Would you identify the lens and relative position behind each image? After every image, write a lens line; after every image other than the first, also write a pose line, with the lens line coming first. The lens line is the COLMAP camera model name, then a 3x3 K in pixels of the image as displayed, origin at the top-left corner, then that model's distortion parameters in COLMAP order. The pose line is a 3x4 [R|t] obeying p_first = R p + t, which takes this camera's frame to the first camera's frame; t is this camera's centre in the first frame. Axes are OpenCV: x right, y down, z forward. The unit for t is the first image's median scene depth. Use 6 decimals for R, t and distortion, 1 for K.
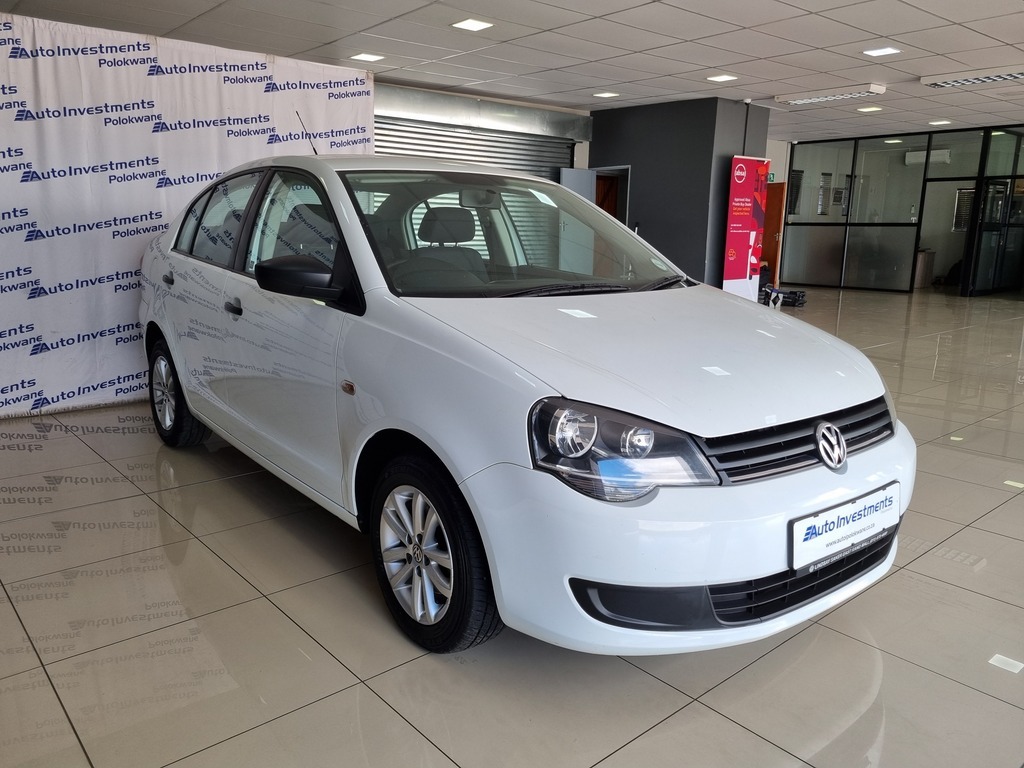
lens RADIAL K [[770.3, 0, 505.9], [0, 770.3, 386.1], [0, 0, 1]] dist [0.058720, -0.046676]
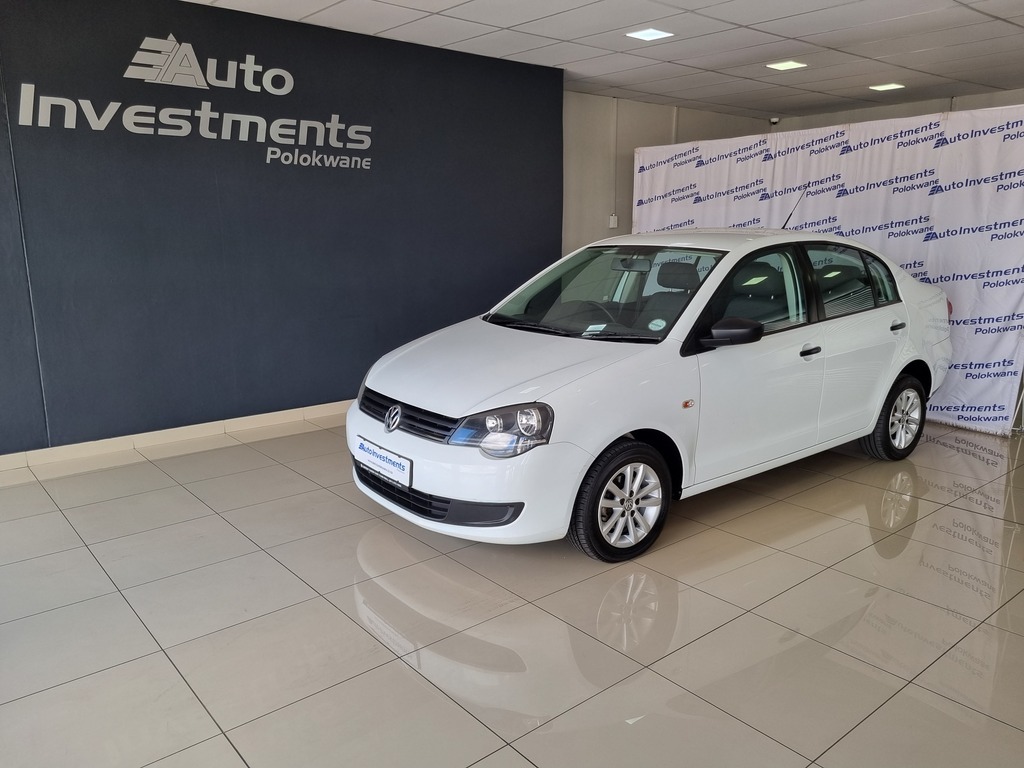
lens RADIAL K [[770.3, 0, 512.0], [0, 770.3, 384.0], [0, 0, 1]] dist [0.061413, -0.044556]
pose [[-0.031573, 0.185565, -0.982125, 0.974353], [-0.199294, 0.961714, 0.188116, -0.175804], [0.979431, 0.201671, 0.006617, 0.566232]]
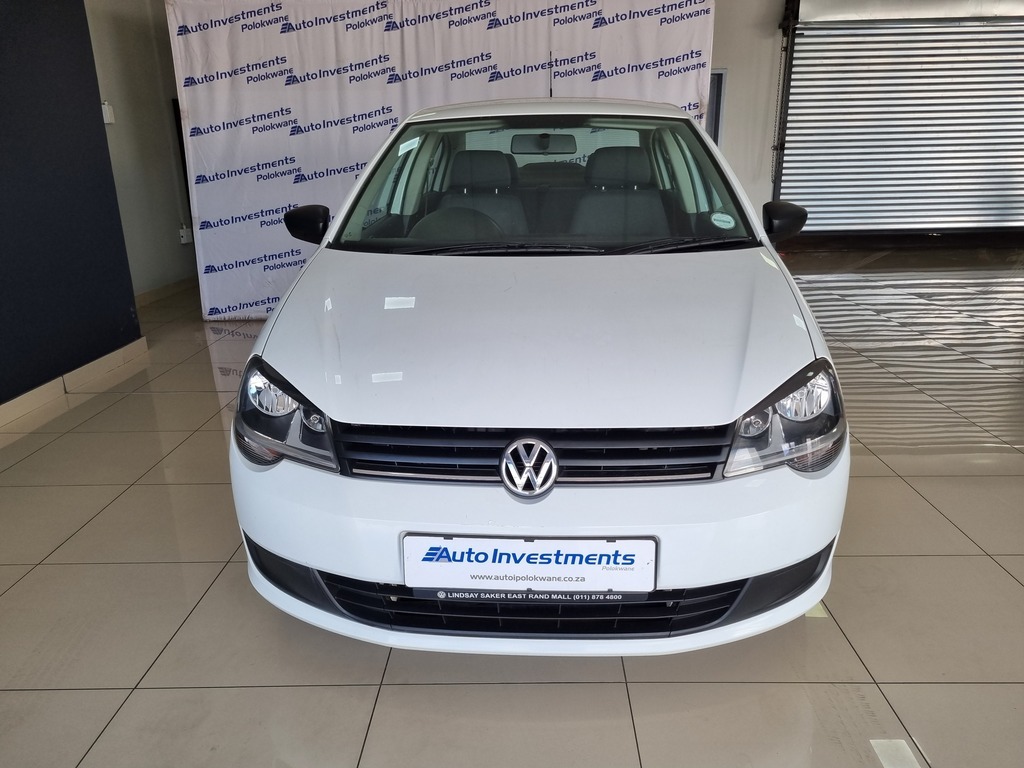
lens RADIAL K [[756.4, 0, 521.1], [0, 756.4, 405.2], [0, 0, 1]] dist [0.056994, -0.043464]
pose [[0.746233, 0.189727, -0.638075, 0.413640], [-0.110257, 0.980512, 0.162601, -0.052716], [0.656490, -0.050986, 0.752609, 0.183002]]
